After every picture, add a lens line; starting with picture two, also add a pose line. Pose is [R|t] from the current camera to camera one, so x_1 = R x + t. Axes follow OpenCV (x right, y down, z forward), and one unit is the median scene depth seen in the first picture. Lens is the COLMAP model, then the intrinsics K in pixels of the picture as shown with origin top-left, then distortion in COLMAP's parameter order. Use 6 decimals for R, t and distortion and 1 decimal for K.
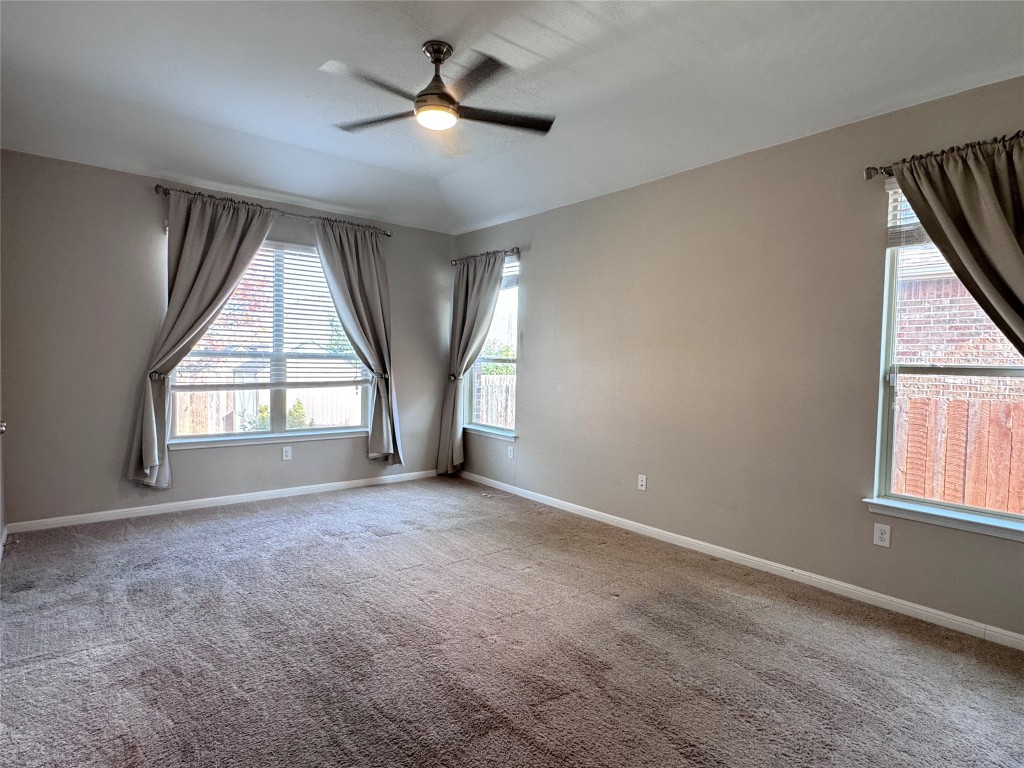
lens RADIAL K [[561.4, 0, 512.0], [0, 561.4, 384.0], [0, 0, 1]] dist [-0.000731, 0.000029]
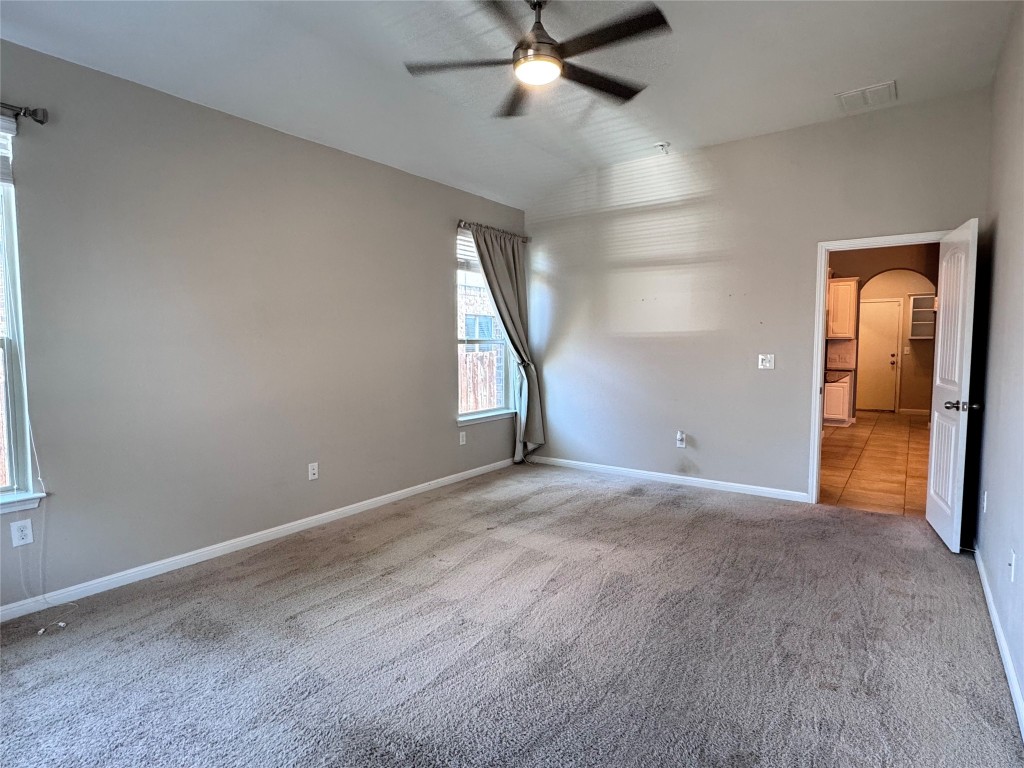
lens RADIAL K [[561.4, 0, 512.0], [0, 561.4, 384.0], [0, 0, 1]] dist [-0.000731, 0.000029]
pose [[-0.261623, -0.091829, 0.960792, -1.018851], [0.040104, 0.993570, 0.105882, -0.071362], [-0.964337, 0.066233, -0.256258, 1.286297]]
